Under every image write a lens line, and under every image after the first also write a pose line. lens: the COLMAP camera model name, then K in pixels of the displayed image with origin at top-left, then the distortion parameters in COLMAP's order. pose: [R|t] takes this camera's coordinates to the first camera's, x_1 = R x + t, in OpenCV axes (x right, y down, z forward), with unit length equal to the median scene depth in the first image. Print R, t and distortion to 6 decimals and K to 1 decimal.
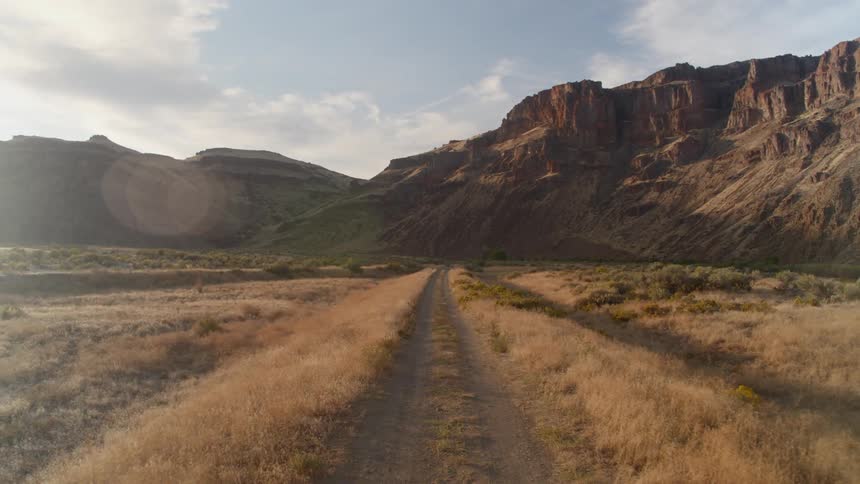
lens RADIAL K [[610.7, 0, 423.5], [0, 610.7, 247.5], [0, 0, 1]] dist [-0.124772, 0.022377]
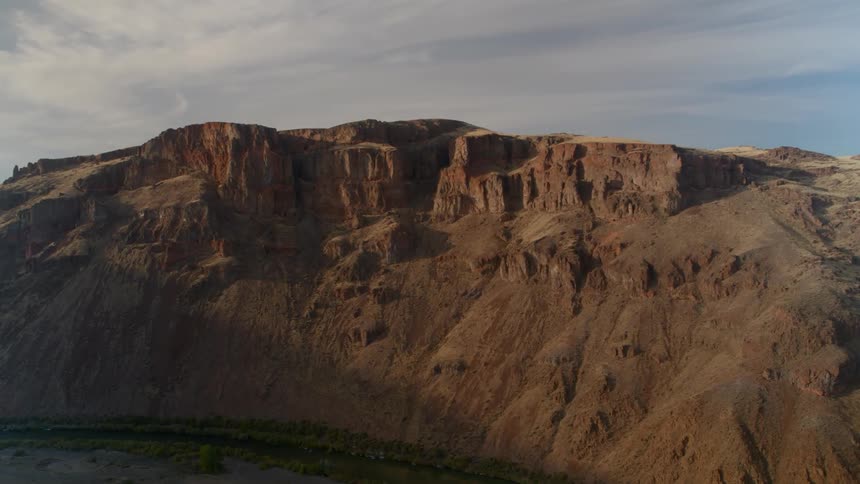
lens RADIAL K [[610.7, 0, 423.5], [0, 610.7, 247.5], [0, 0, 1]] dist [-0.124772, 0.022377]
pose [[0.771927, -0.028695, 0.635063, -0.085973], [-0.007829, 0.998476, 0.054631, -0.214654], [-0.635663, -0.047144, 0.770526, 0.323174]]
